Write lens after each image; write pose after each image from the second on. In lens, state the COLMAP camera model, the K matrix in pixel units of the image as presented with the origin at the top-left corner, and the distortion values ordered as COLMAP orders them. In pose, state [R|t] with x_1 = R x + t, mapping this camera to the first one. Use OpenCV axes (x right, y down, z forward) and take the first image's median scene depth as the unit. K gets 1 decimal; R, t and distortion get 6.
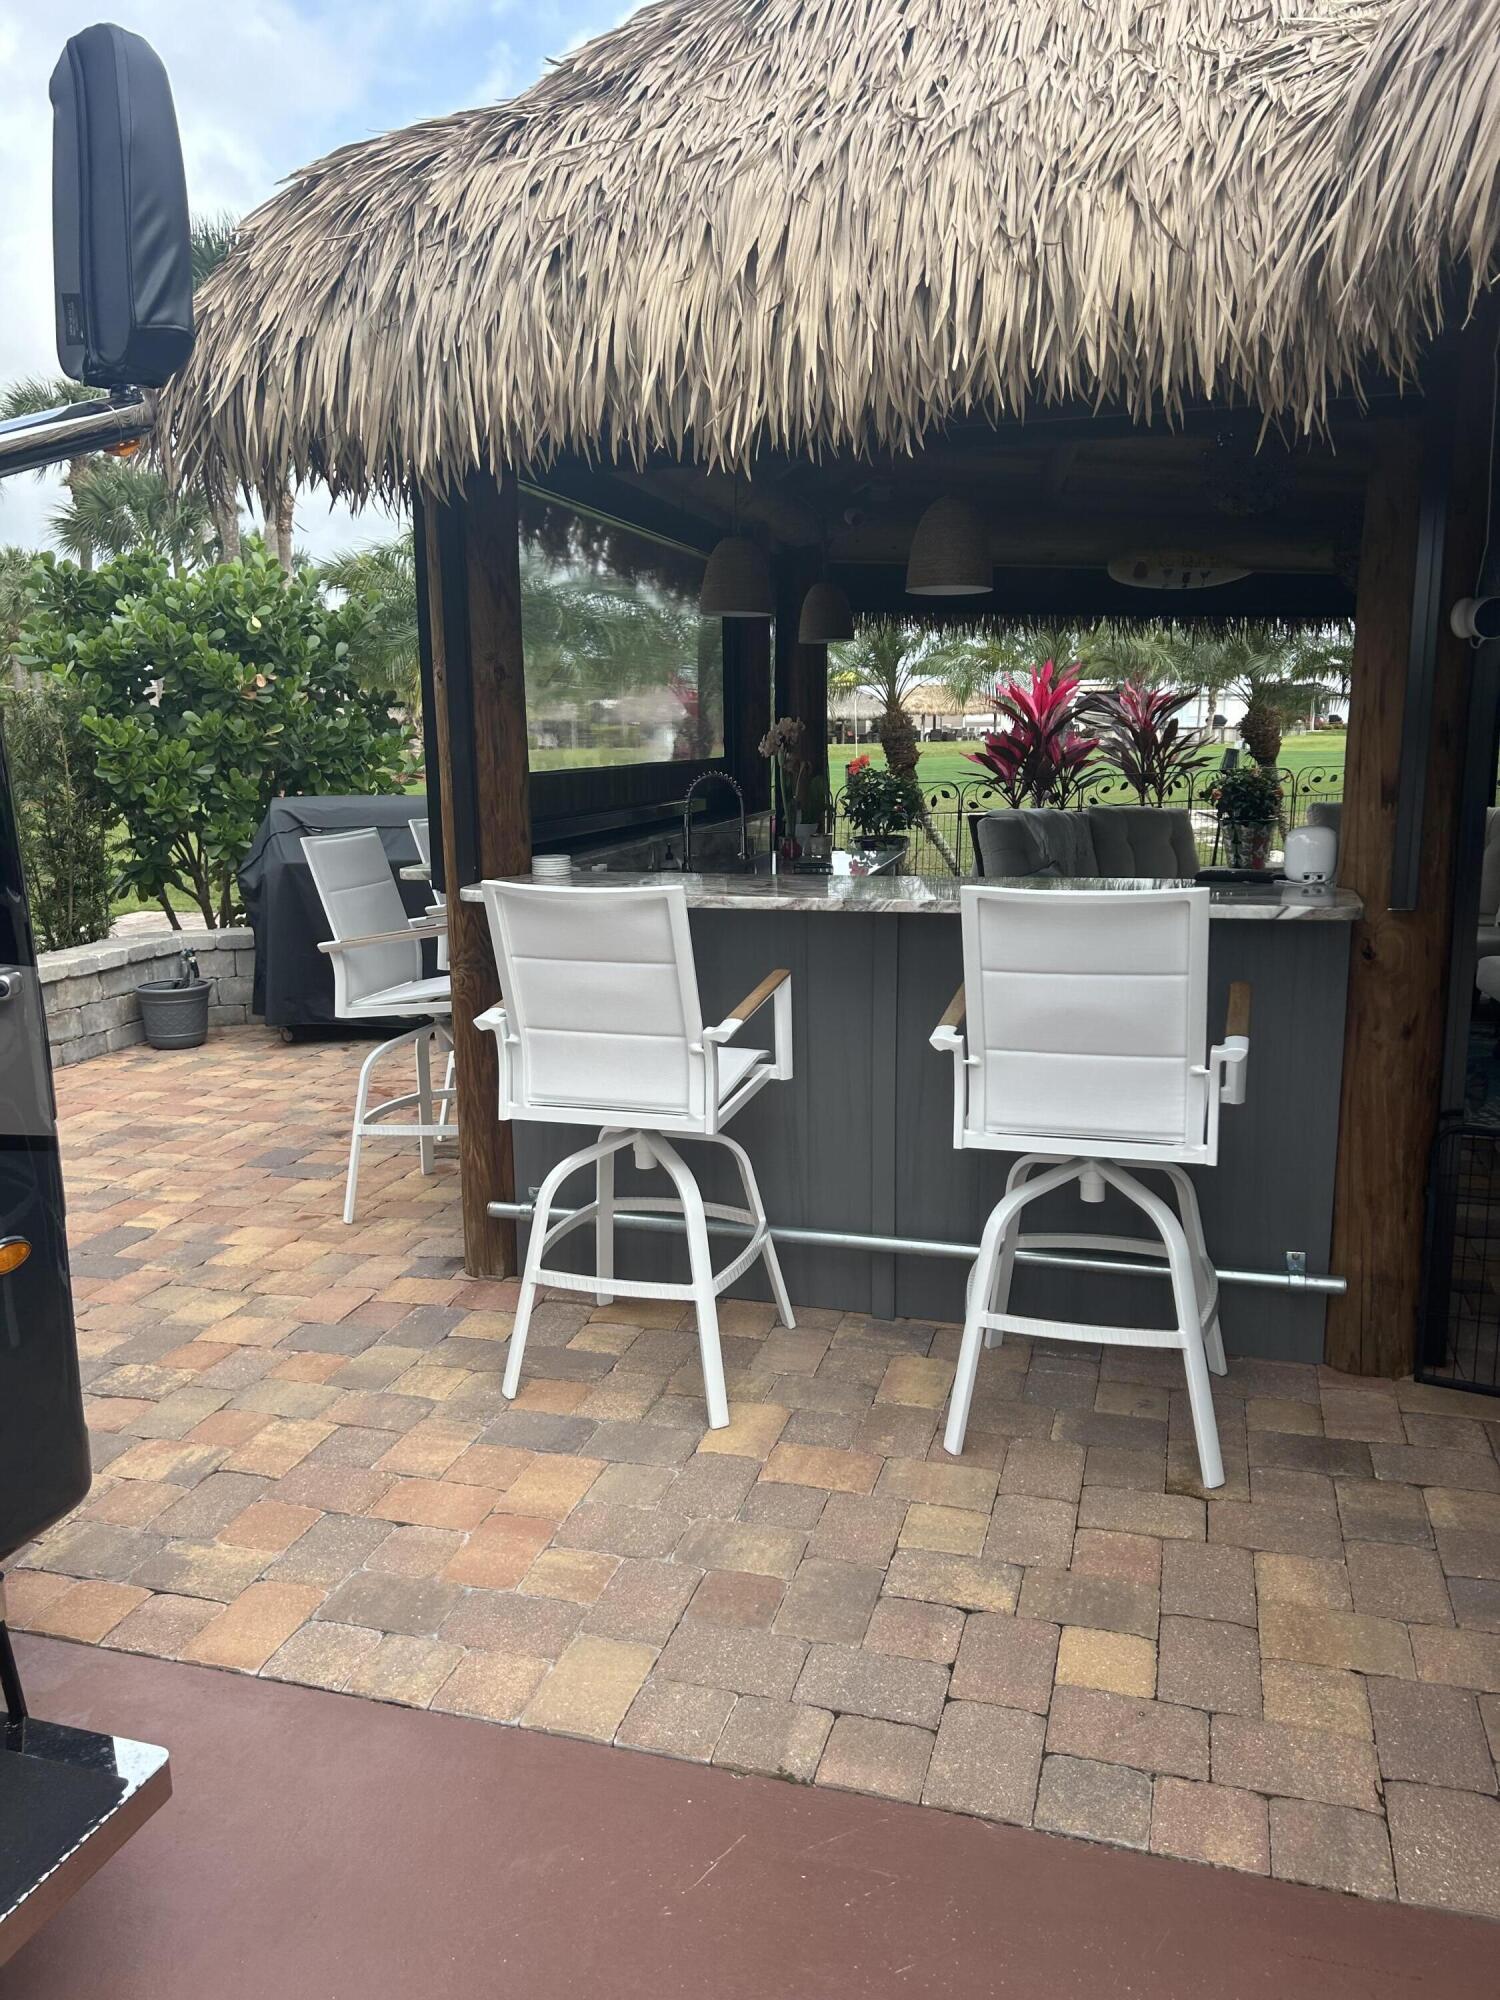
lens RADIAL K [[1503.0, 0, 737.8], [0, 1503.0, 1020.0], [0, 0, 1]] dist [0.073582, -0.086837]
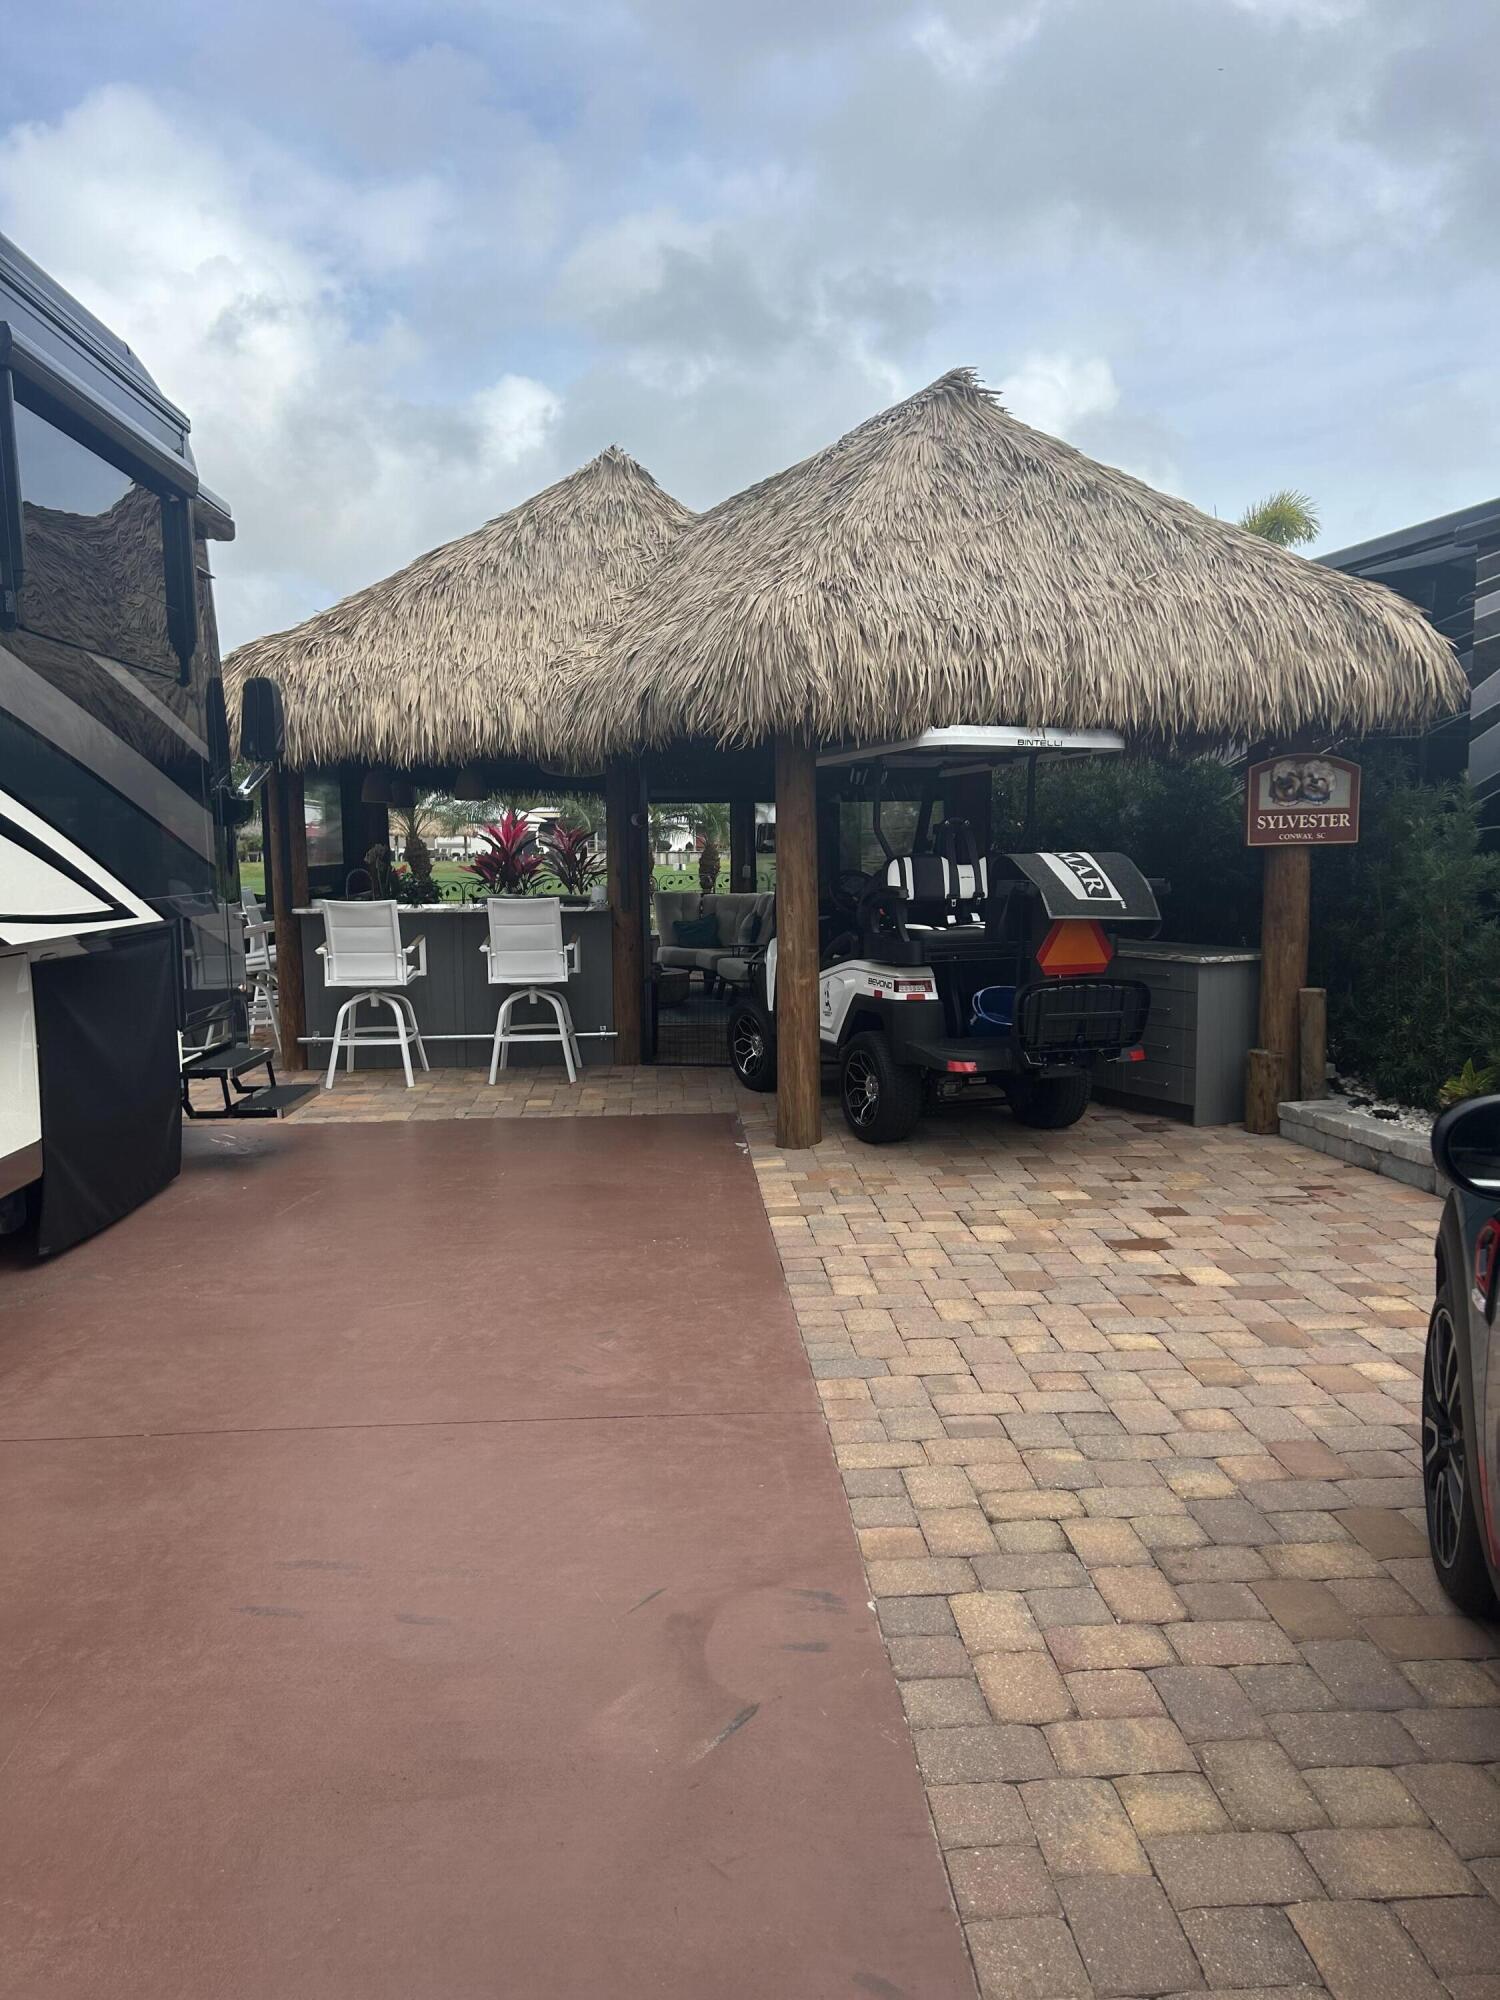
lens RADIAL K [[1526.8, 0, 756.1], [0, 1526.8, 1031.9], [0, 0, 1]] dist [0.062657, -0.002196]
pose [[0.938065, -0.037612, 0.344412, -0.404896], [0.062561, 0.996138, -0.061612, 0.389571], [-0.340765, 0.079343, 0.936795, -2.022595]]
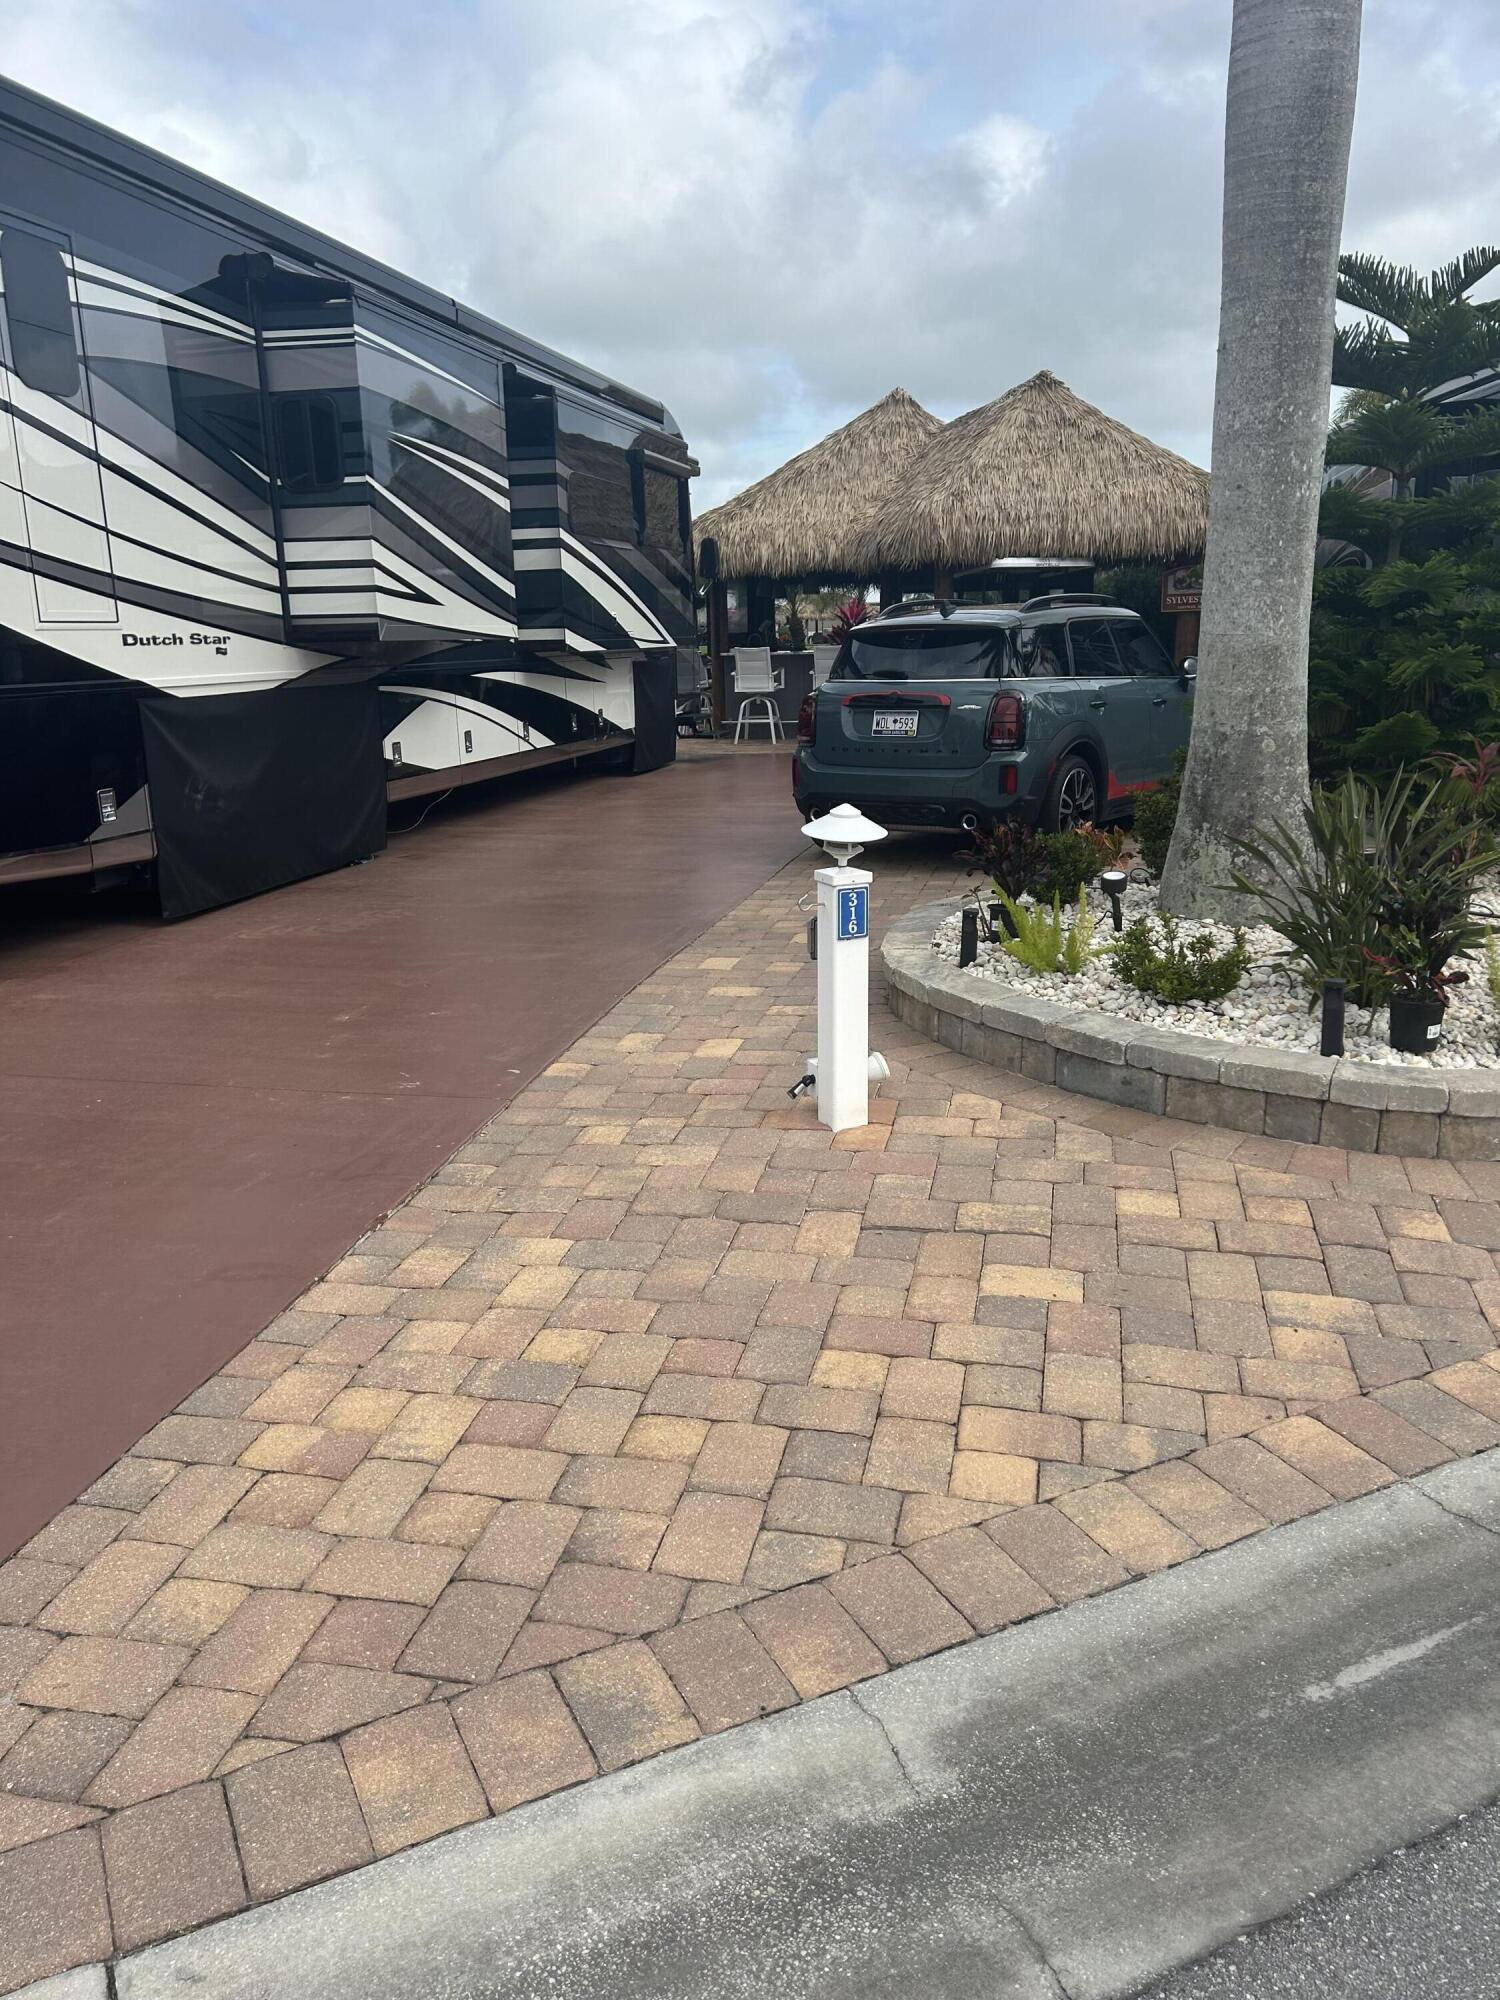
lens RADIAL K [[1503.0, 0, 737.8], [0, 1503.0, 1020.0], [0, 0, 1]] dist [0.073582, -0.086837]
pose [[0.996928, -0.023233, 0.074796, -0.618541], [0.018733, 0.998003, 0.060317, 0.993222], [-0.076048, -0.058731, 0.995373, -4.903222]]
